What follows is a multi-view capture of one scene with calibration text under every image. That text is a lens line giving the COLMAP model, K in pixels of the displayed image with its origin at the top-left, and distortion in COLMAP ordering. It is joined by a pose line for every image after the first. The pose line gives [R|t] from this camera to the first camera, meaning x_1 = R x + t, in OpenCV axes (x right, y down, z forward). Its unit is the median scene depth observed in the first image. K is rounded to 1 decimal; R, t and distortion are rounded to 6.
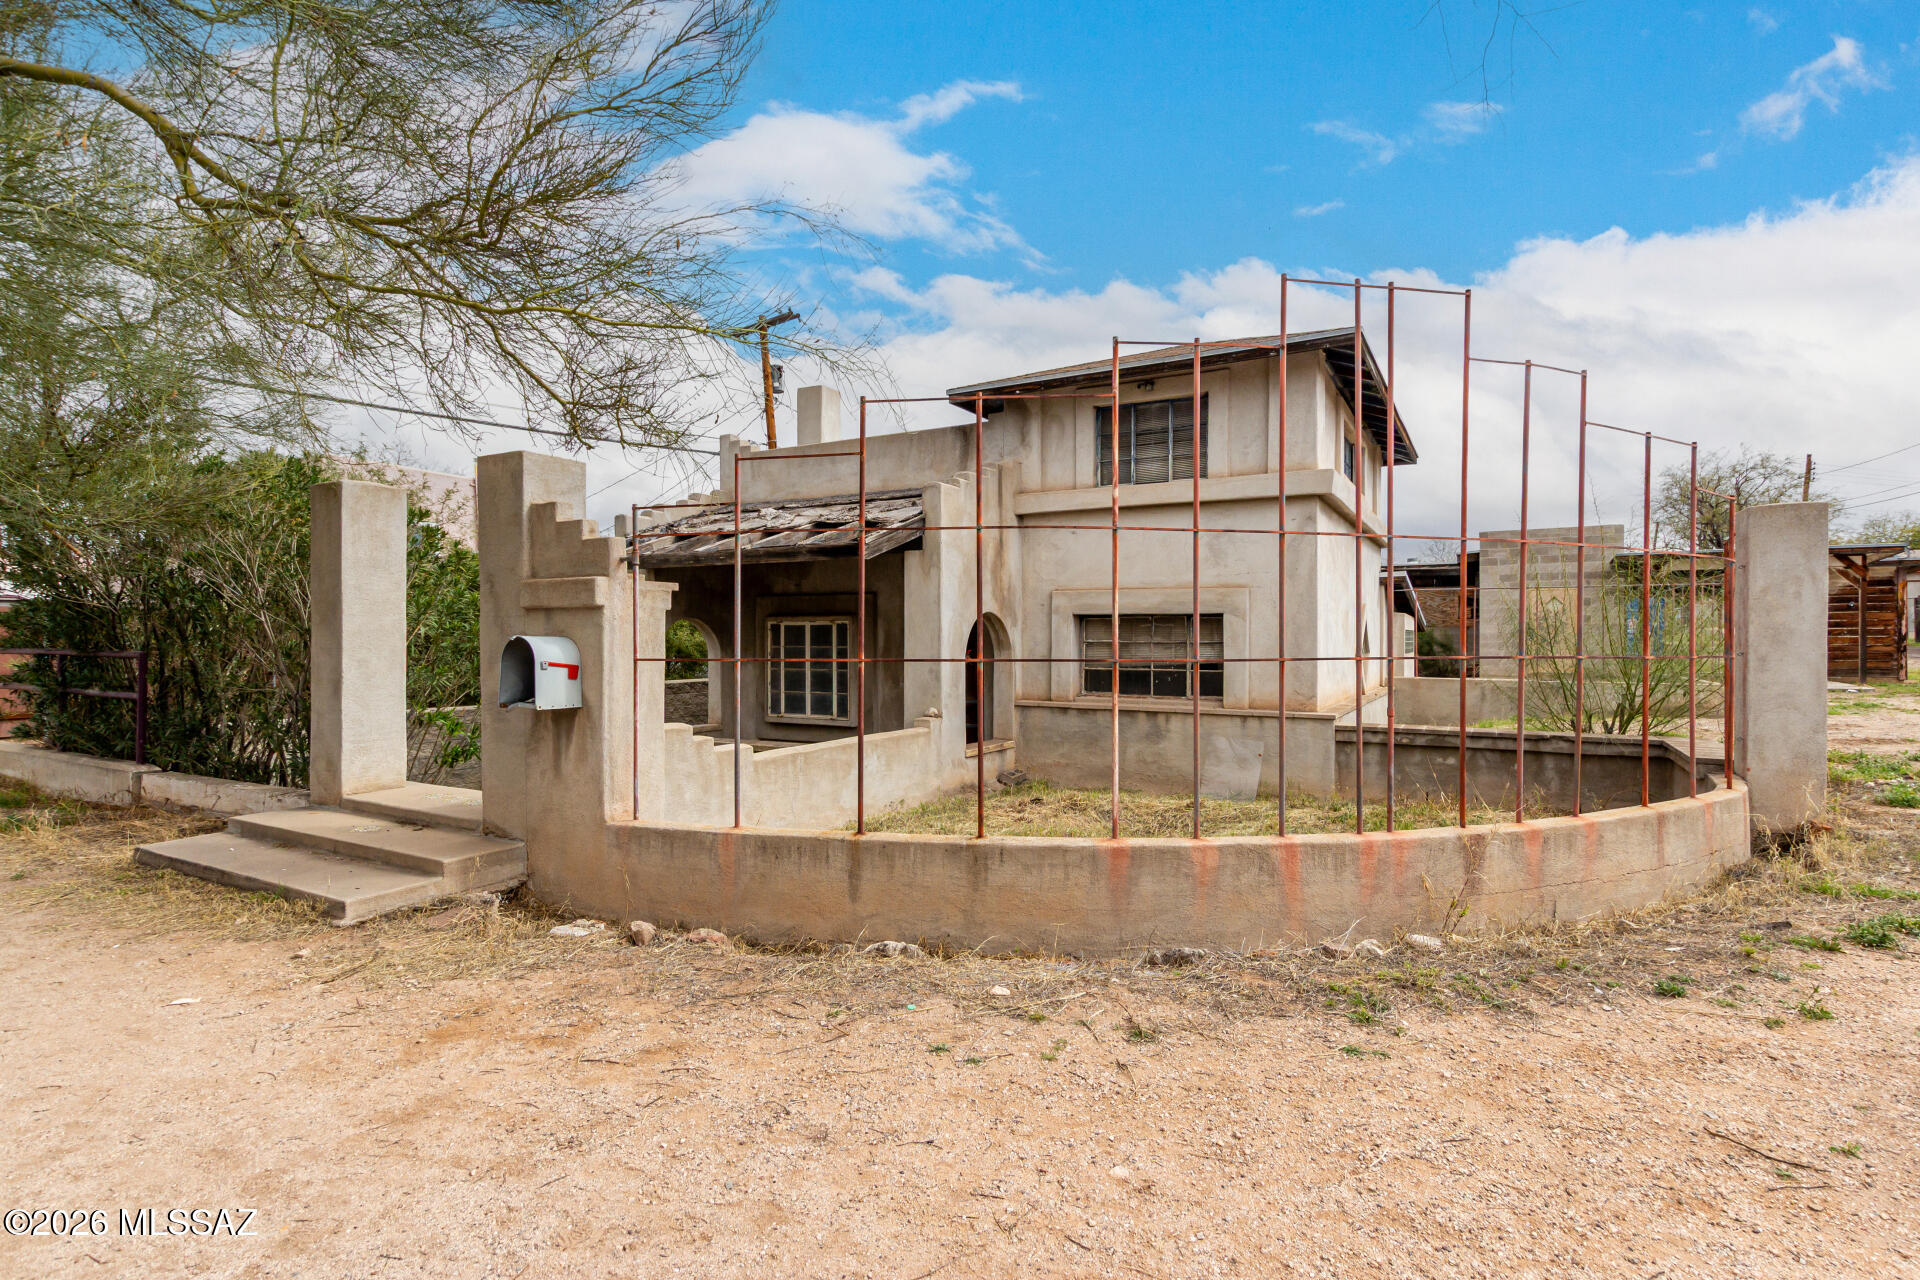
lens RADIAL K [[910.0, 0, 960.4], [0, 910.0, 636.8], [0, 0, 1]] dist [0.013690, -0.001506]
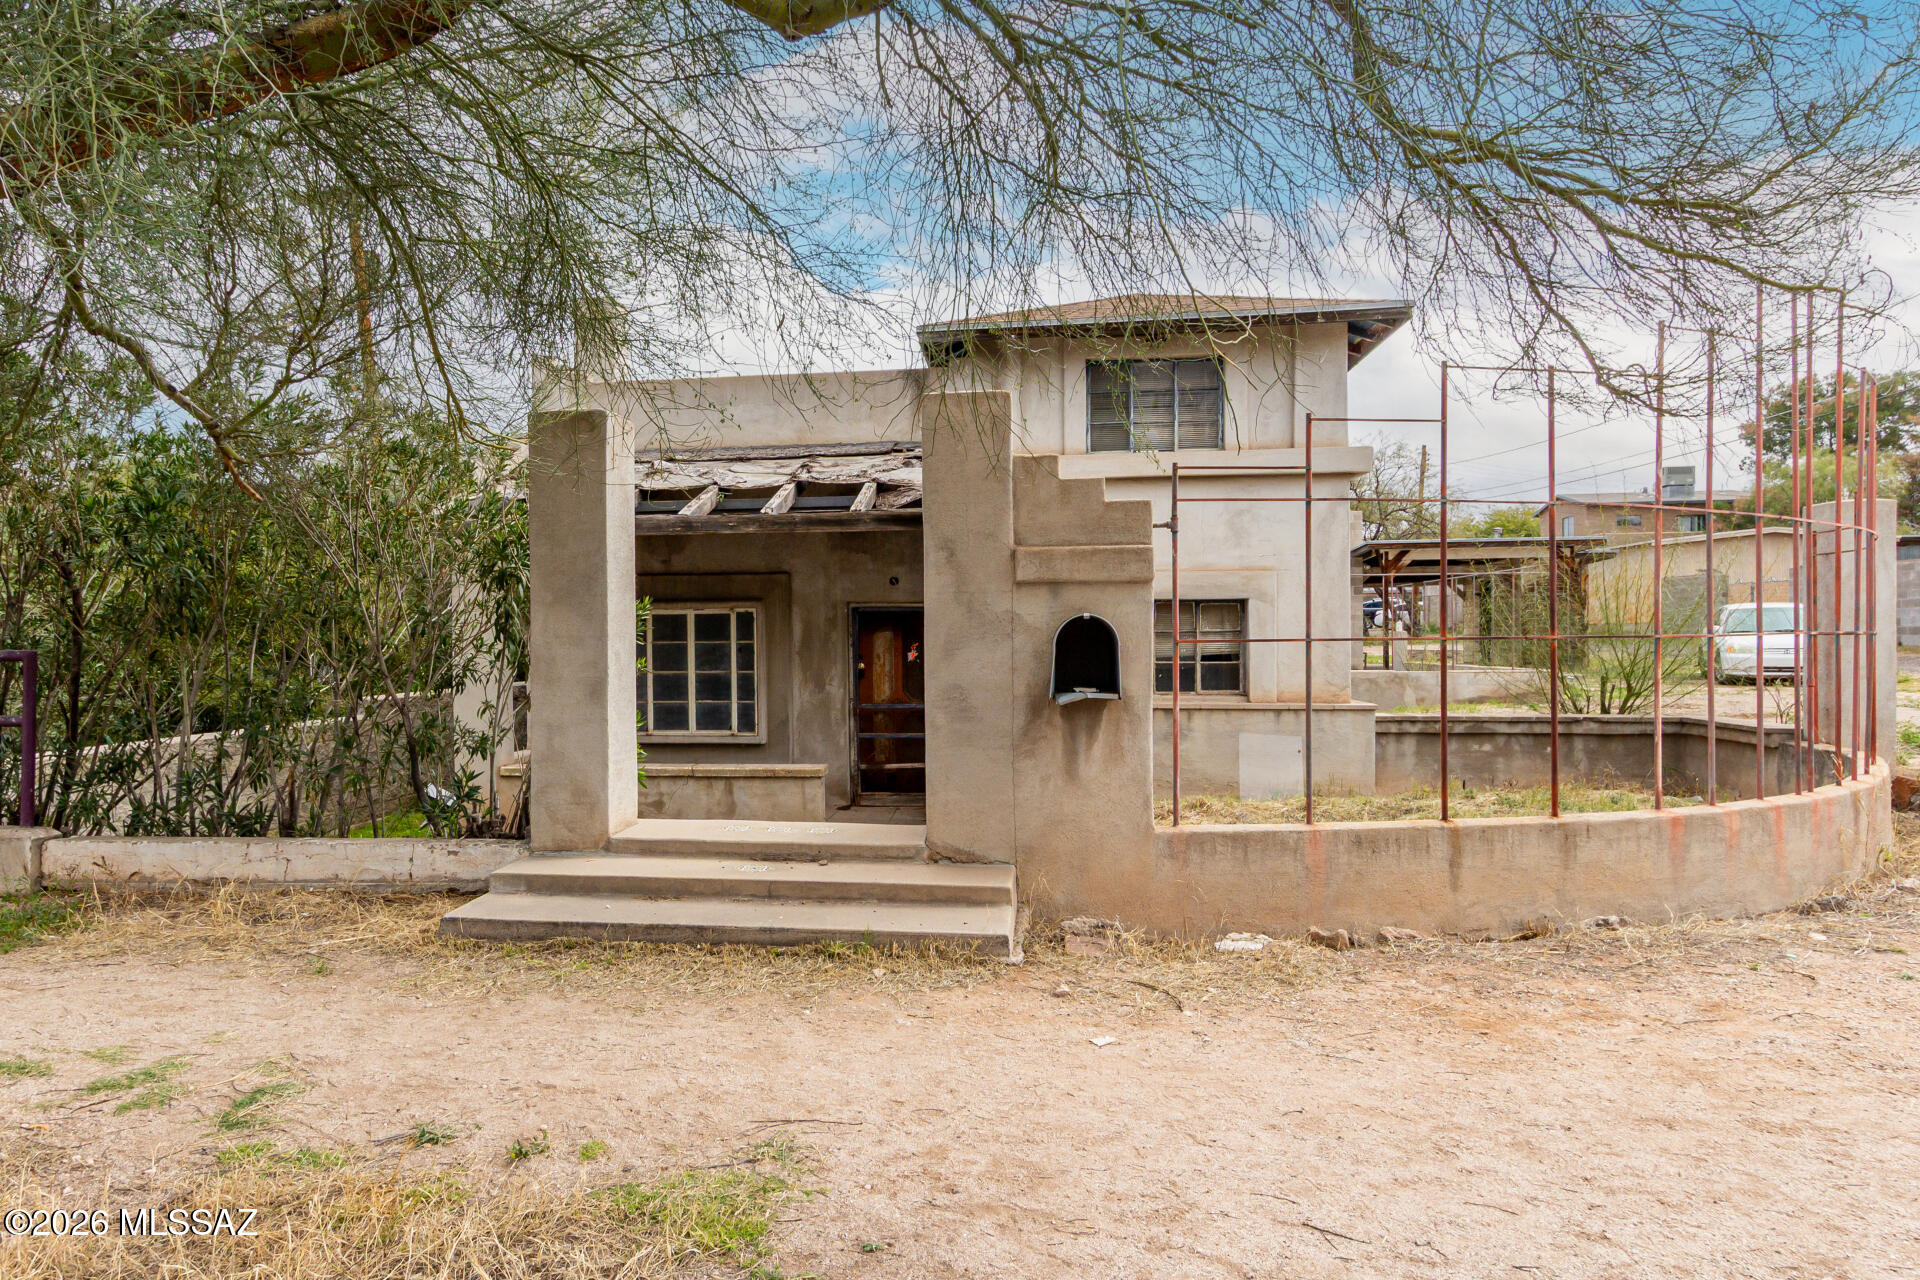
lens RADIAL K [[1145.8, 0, 959.8], [0, 1145.8, 639.0], [0, 0, 1]] dist [0.016919, -0.002332]
pose [[0.943022, -0.009957, 0.332581, -0.395799], [0.008589, 0.999948, 0.005584, 0.006496], [-0.332619, -0.002409, 0.943058, 0.016181]]
